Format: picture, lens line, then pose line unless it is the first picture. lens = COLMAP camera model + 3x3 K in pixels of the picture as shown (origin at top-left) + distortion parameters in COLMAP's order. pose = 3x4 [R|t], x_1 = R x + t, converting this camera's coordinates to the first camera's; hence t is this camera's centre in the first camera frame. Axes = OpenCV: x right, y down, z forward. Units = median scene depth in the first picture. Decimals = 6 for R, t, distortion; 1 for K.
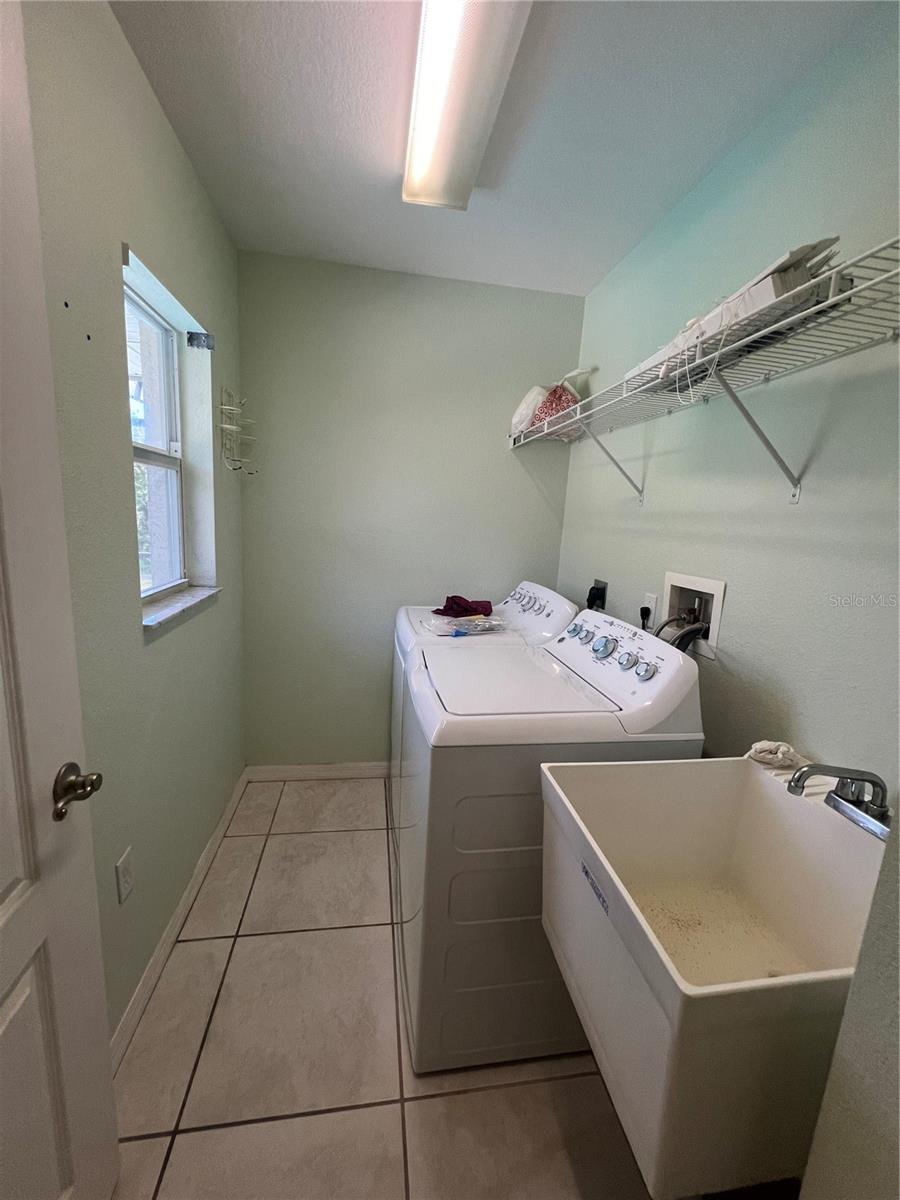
lens RADIAL K [[480.2, 0, 450.2], [0, 480.2, 597.5], [0, 0, 1]] dist [-0.001366, 0.000261]
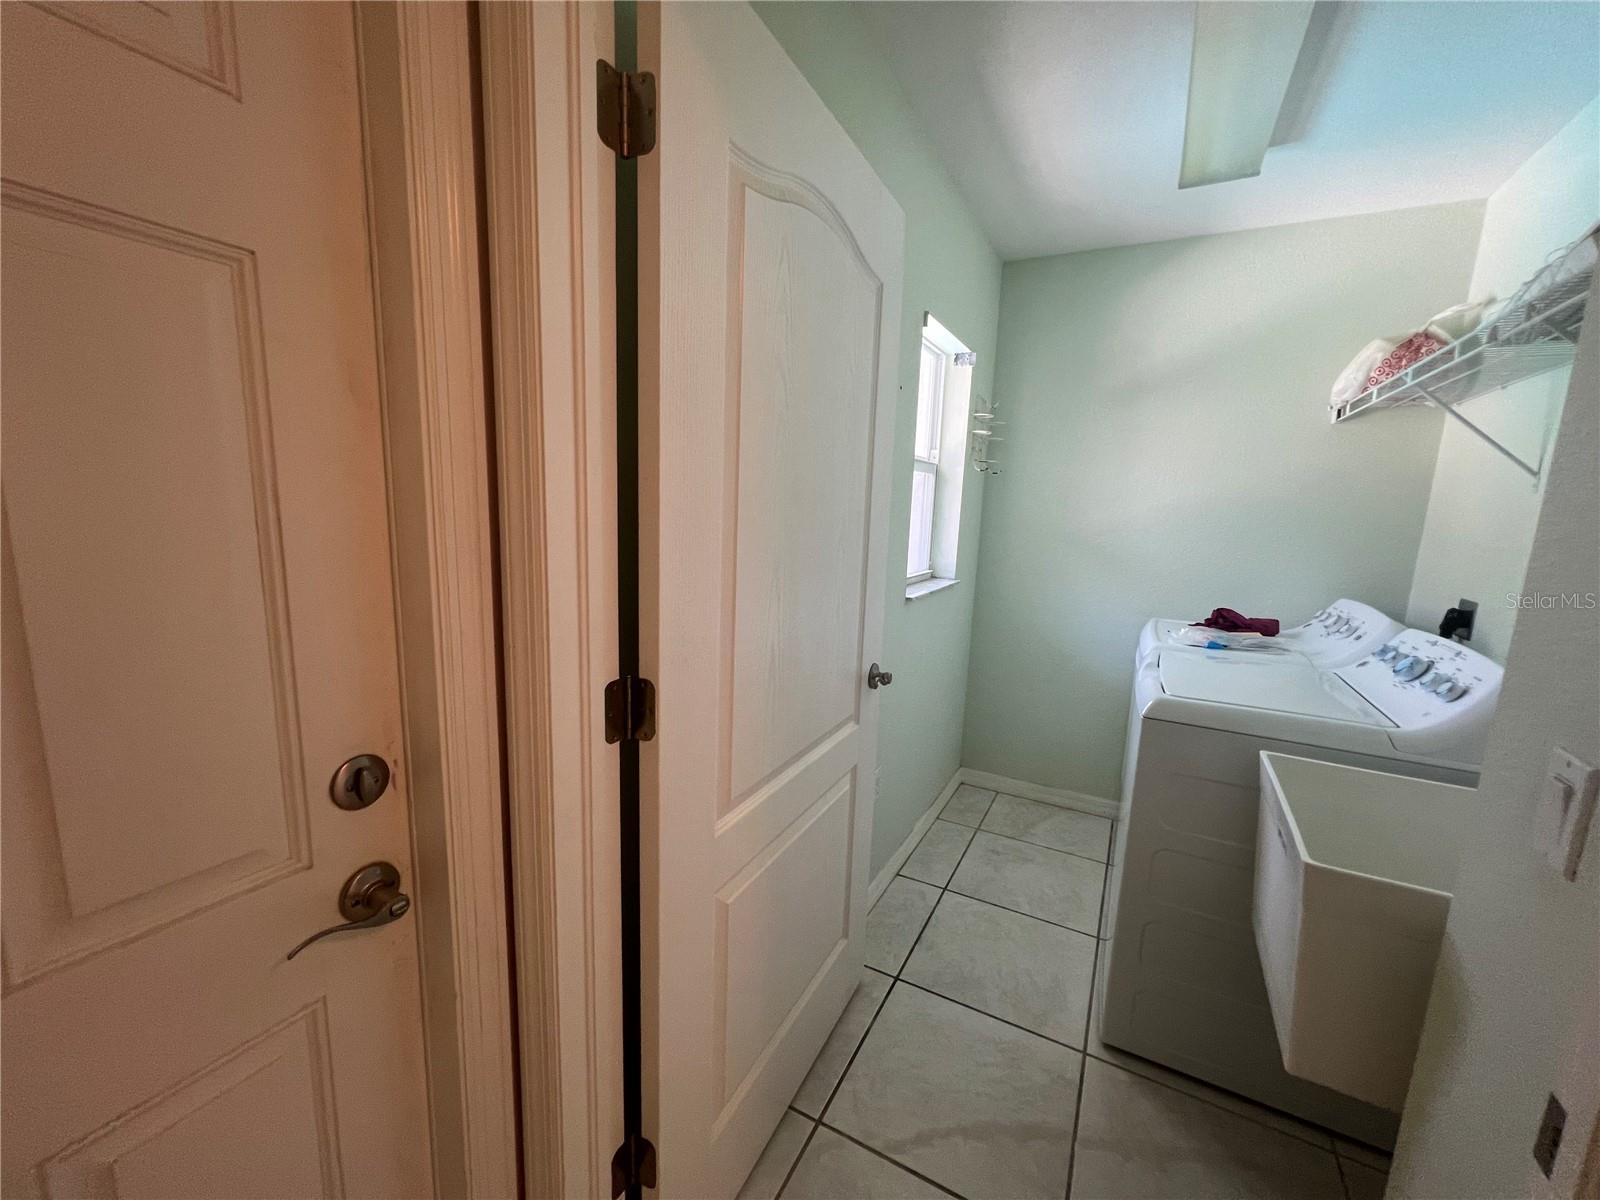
lens RADIAL K [[640.2, 0, 799.0], [0, 640.2, 600.1], [0, 0, 1]] dist [-0.001366, 0.000261]
pose [[0.789975, 0.071096, -0.609004, 0.116098], [-0.100164, 0.994875, -0.013785, 0.079698], [0.604903, 0.071890, 0.793048, -0.350920]]
